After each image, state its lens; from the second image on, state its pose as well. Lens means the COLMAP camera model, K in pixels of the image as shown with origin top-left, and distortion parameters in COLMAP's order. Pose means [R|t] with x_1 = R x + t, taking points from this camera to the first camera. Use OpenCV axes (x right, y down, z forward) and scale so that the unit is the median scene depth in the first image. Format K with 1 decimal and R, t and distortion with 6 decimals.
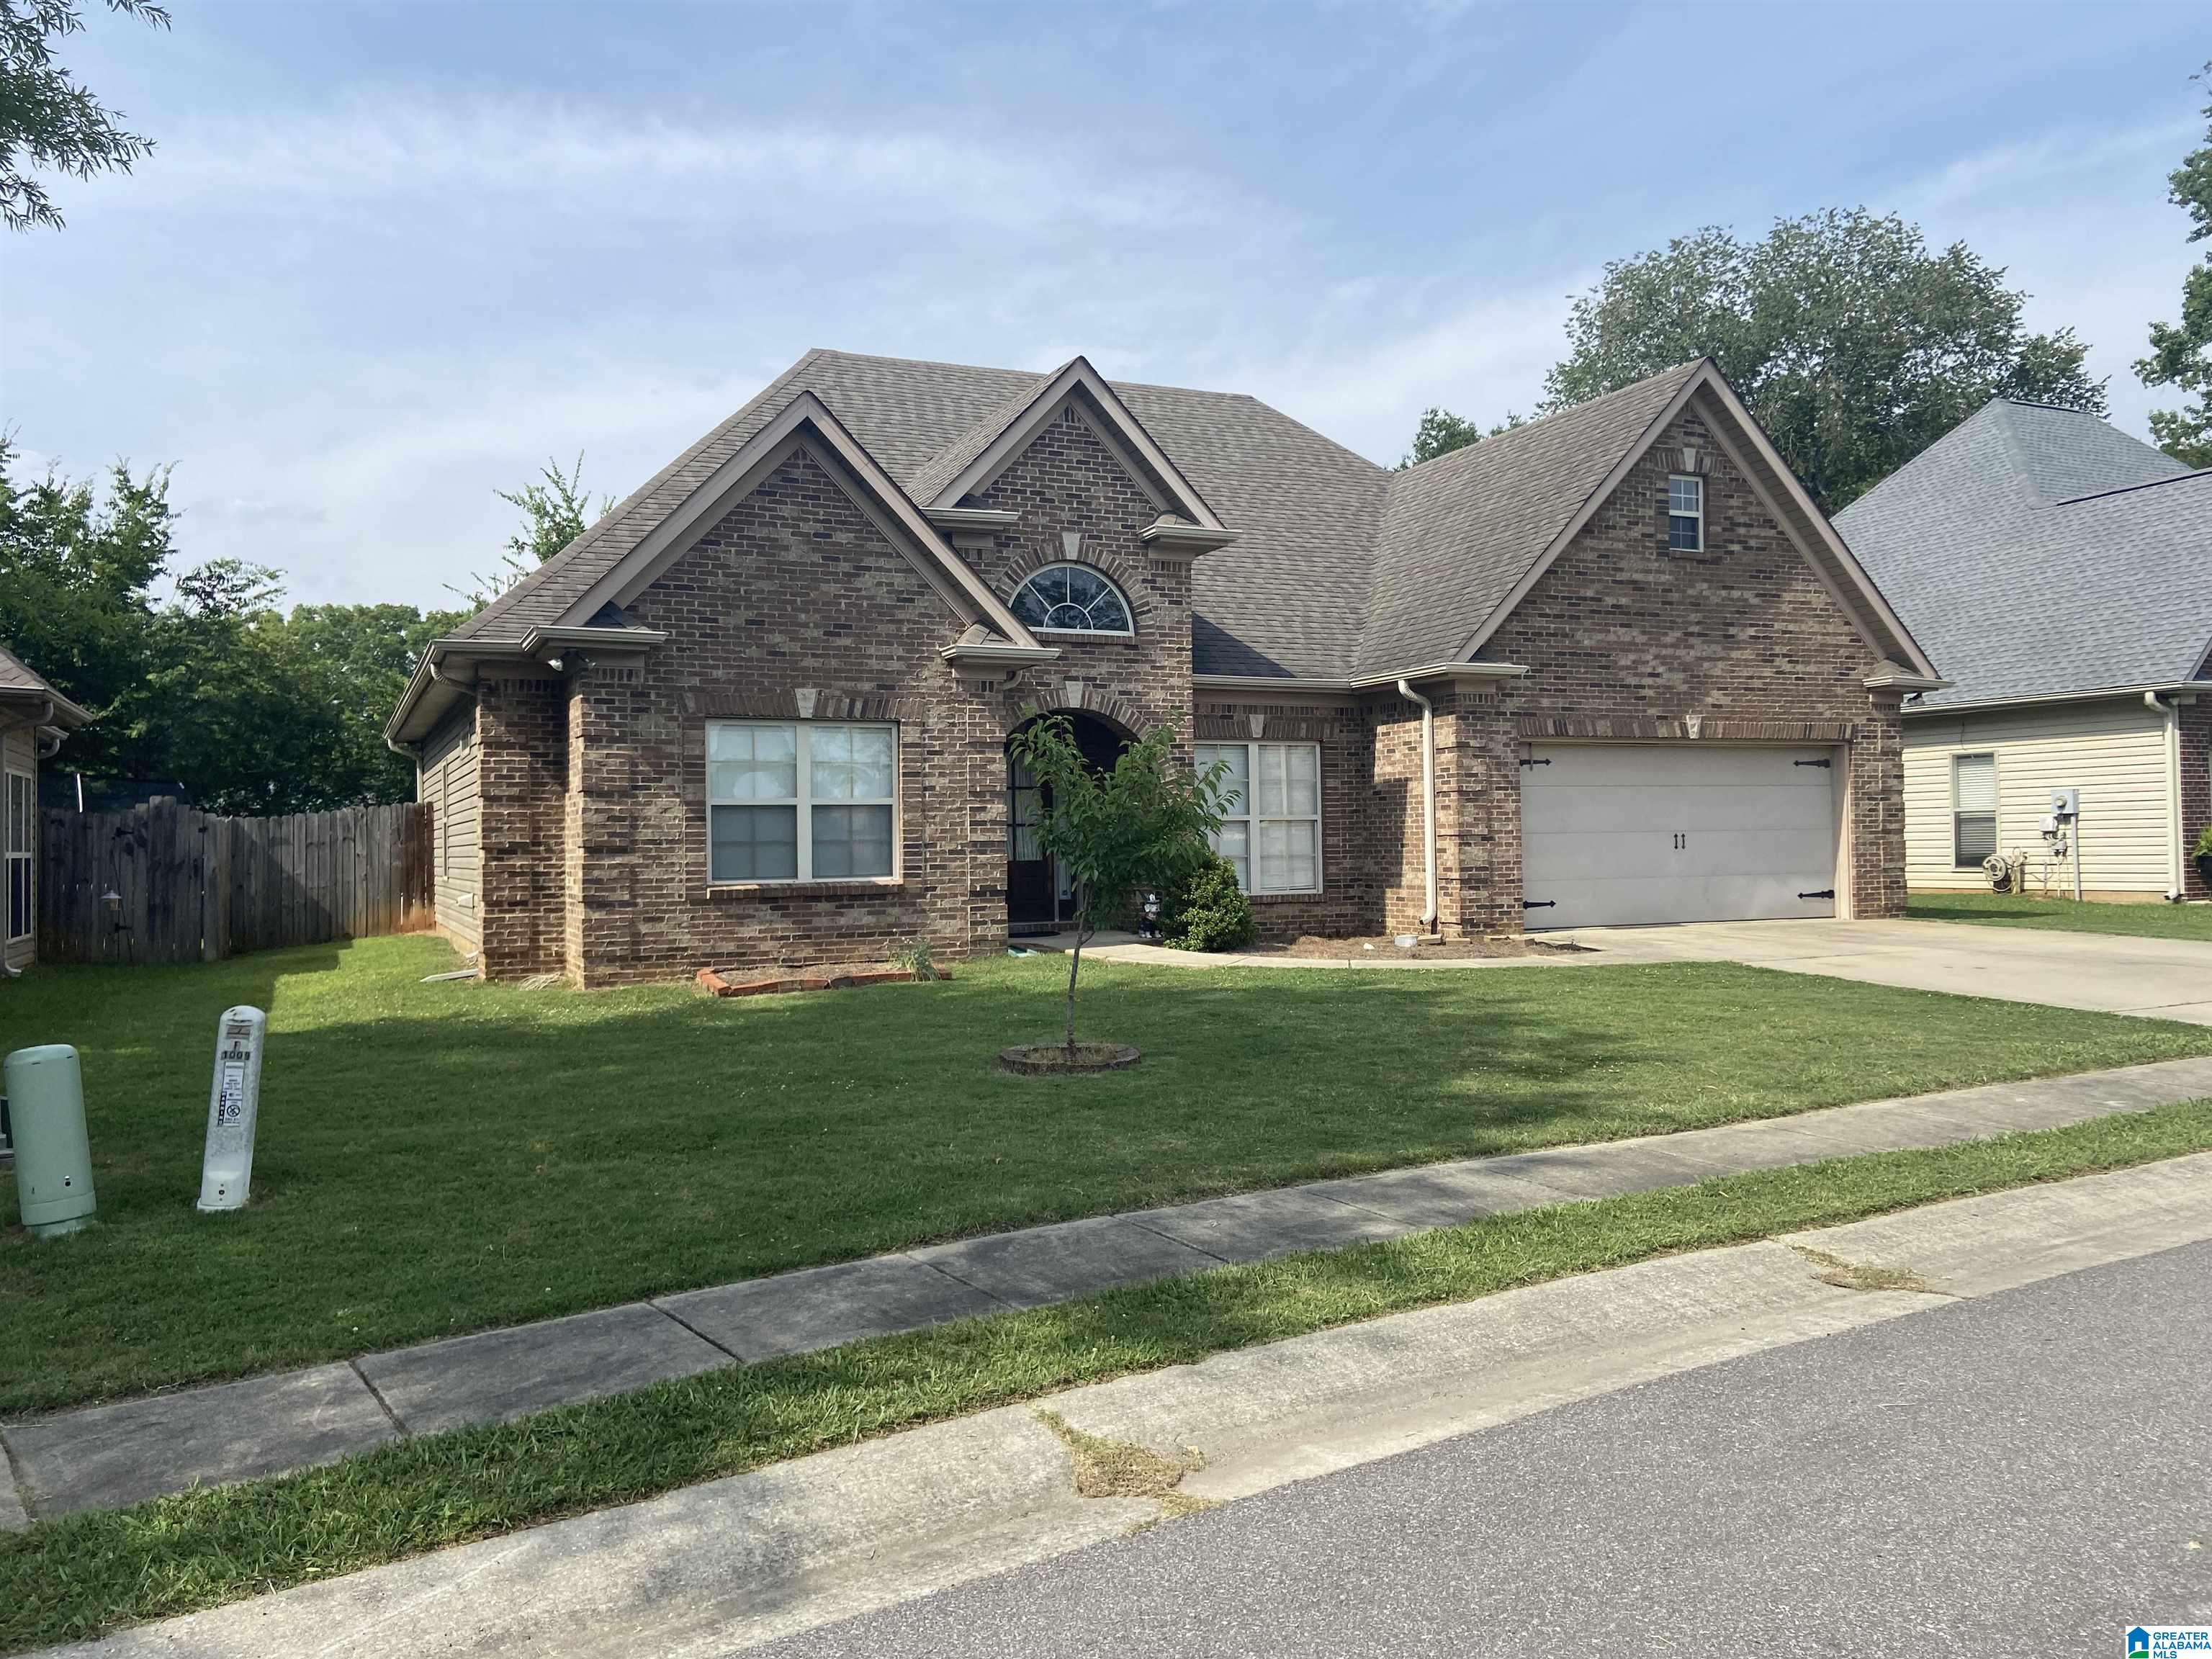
lens RADIAL K [[1689.3, 0, 1111.4], [0, 1689.3, 836.7], [0, 0, 1]] dist [0.132953, -0.160872]
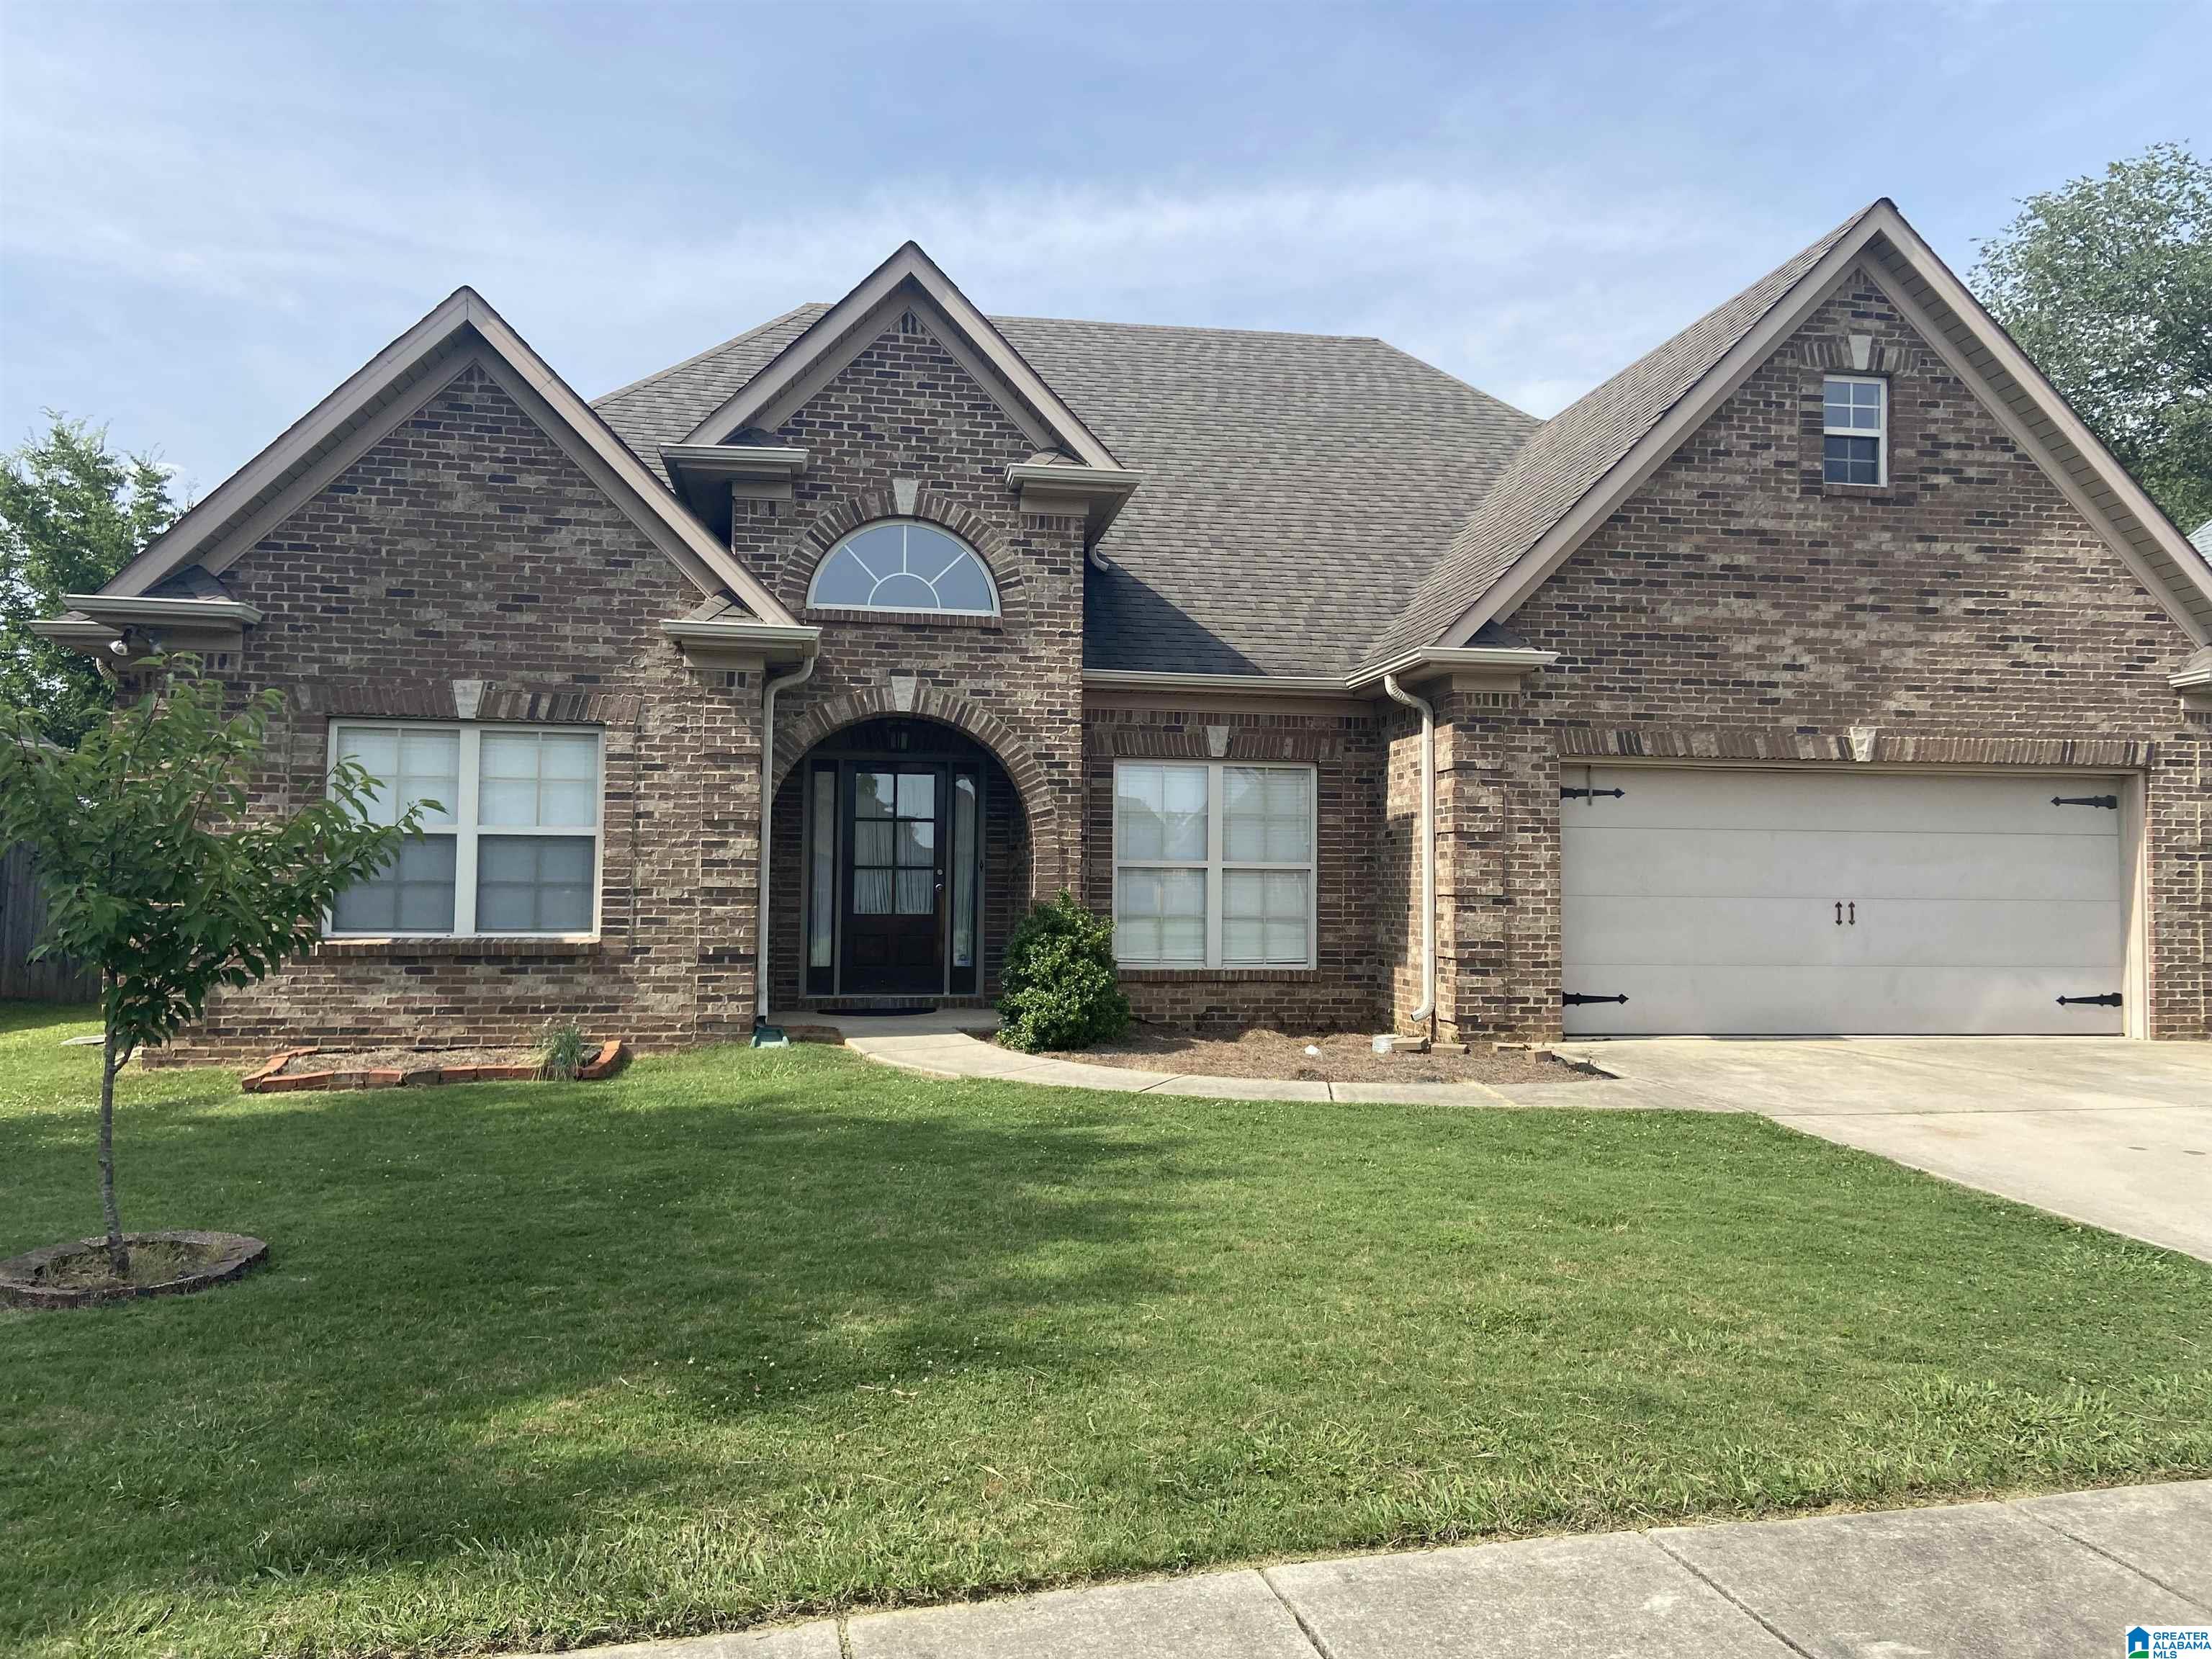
lens RADIAL K [[1689.3, 0, 1111.4], [0, 1689.3, 836.7], [0, 0, 1]] dist [0.132953, -0.160872]
pose [[0.964836, 0.015751, -0.262380, 0.259070], [-0.022783, 0.999458, -0.023782, -0.005324], [0.261863, 0.028924, 0.964671, 0.298070]]
